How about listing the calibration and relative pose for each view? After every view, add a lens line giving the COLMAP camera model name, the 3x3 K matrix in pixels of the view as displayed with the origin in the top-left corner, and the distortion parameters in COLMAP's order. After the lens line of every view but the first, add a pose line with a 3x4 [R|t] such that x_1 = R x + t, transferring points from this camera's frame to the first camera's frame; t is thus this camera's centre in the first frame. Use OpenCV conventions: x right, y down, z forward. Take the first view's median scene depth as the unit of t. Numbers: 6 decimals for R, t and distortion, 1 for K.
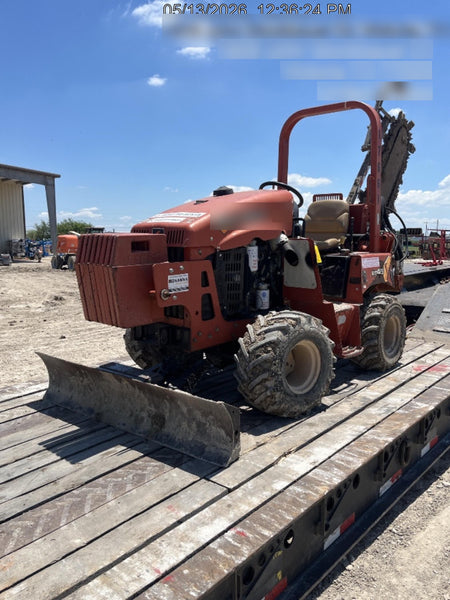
lens RADIAL K [[532.7, 0, 225.0], [0, 532.7, 321.6], [0, 0, 1]] dist [0.007250, -0.001373]
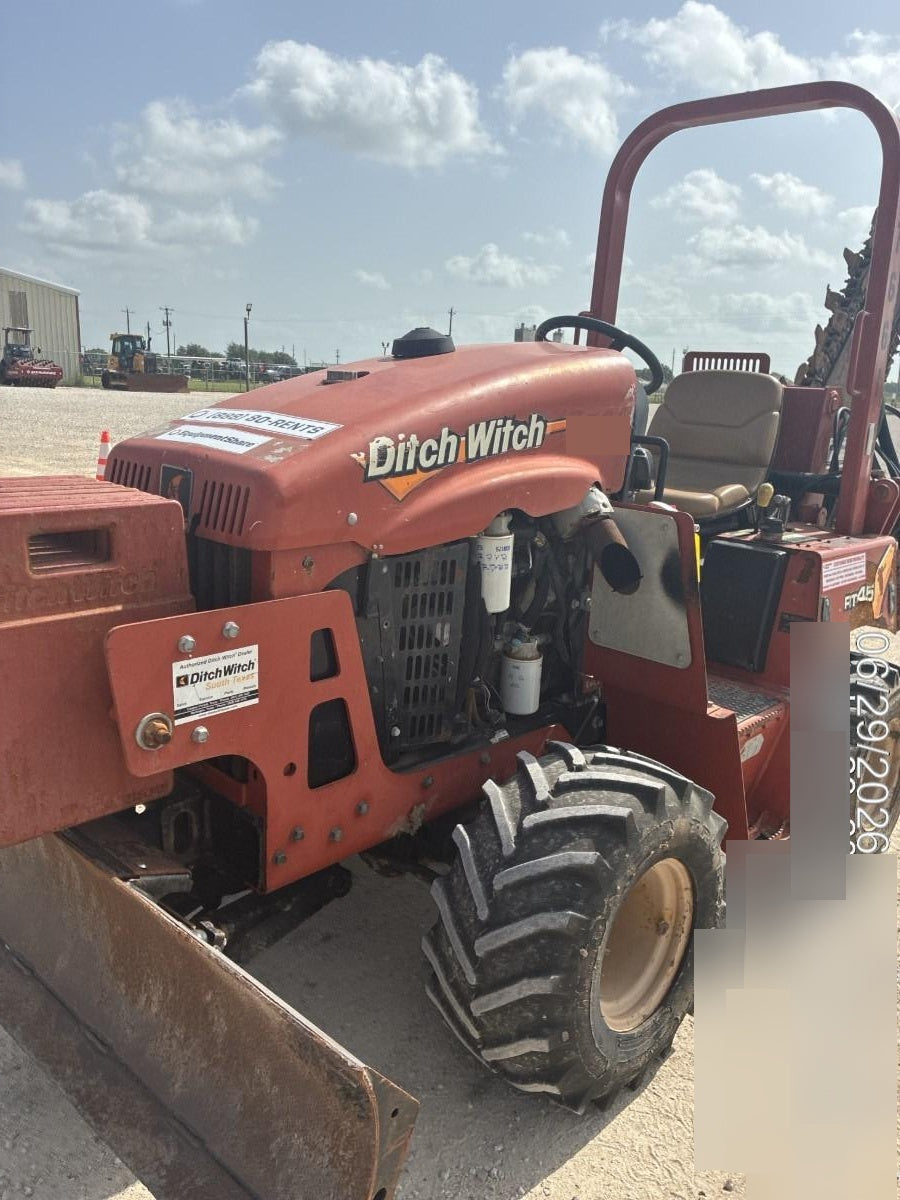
lens RADIAL K [[933.7, 0, 447.8], [0, 933.7, 635.6], [0, 0, 1]] dist [0.091553, -0.000333]
pose [[0.998115, 0.058336, -0.019073, 0.036276], [-0.056468, 0.994606, 0.087010, -0.127753], [0.024046, -0.085769, 0.996025, 0.446312]]
